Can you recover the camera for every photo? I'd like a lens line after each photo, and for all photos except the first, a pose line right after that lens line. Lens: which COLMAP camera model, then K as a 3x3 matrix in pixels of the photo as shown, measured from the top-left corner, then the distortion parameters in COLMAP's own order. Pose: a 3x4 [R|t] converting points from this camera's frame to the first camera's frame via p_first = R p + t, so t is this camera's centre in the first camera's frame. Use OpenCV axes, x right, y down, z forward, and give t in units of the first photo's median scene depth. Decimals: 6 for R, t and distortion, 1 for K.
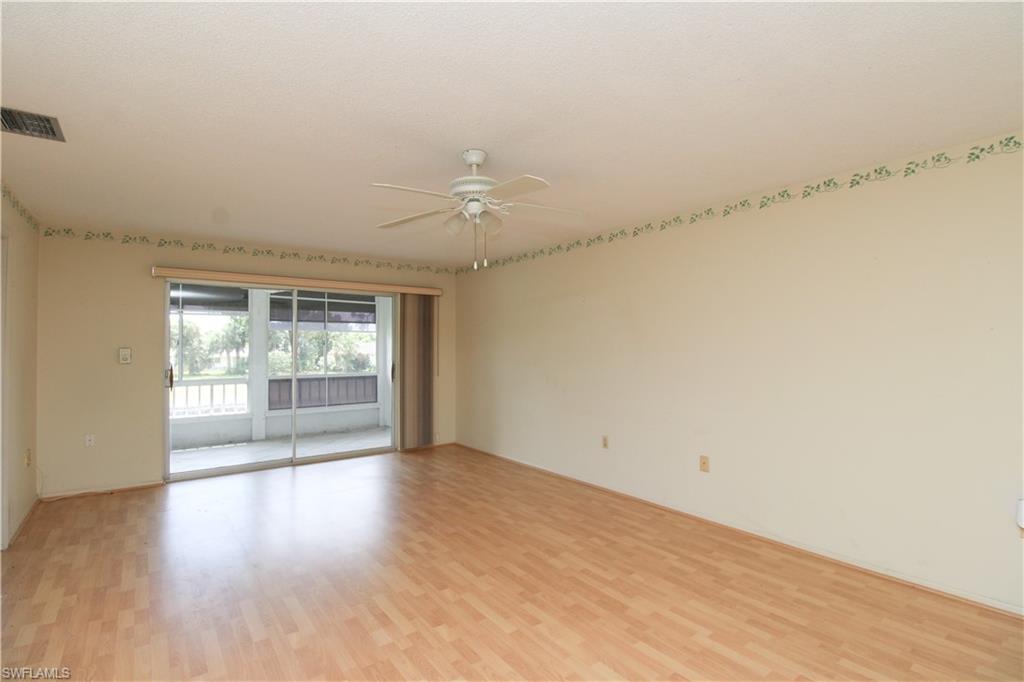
lens RADIAL K [[479.5, 0, 512.0], [0, 479.5, 341.0], [0, 0, 1]] dist [-0.000087, -0.015470]
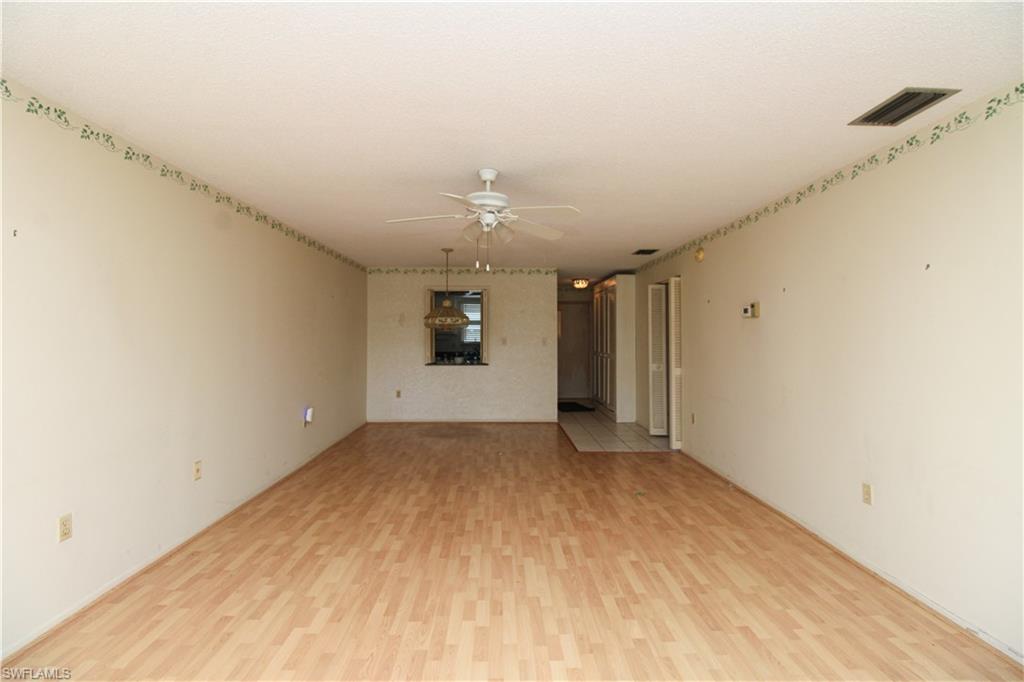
lens RADIAL K [[469.5, 0, 513.7], [0, 469.5, 332.1], [0, 0, 1]] dist [0.001459, -0.012854]
pose [[-0.812774, 0.004515, 0.582562, -0.381684], [-0.008154, 0.999784, -0.019125, 0.009448], [-0.582522, -0.020294, -0.812561, 0.909460]]
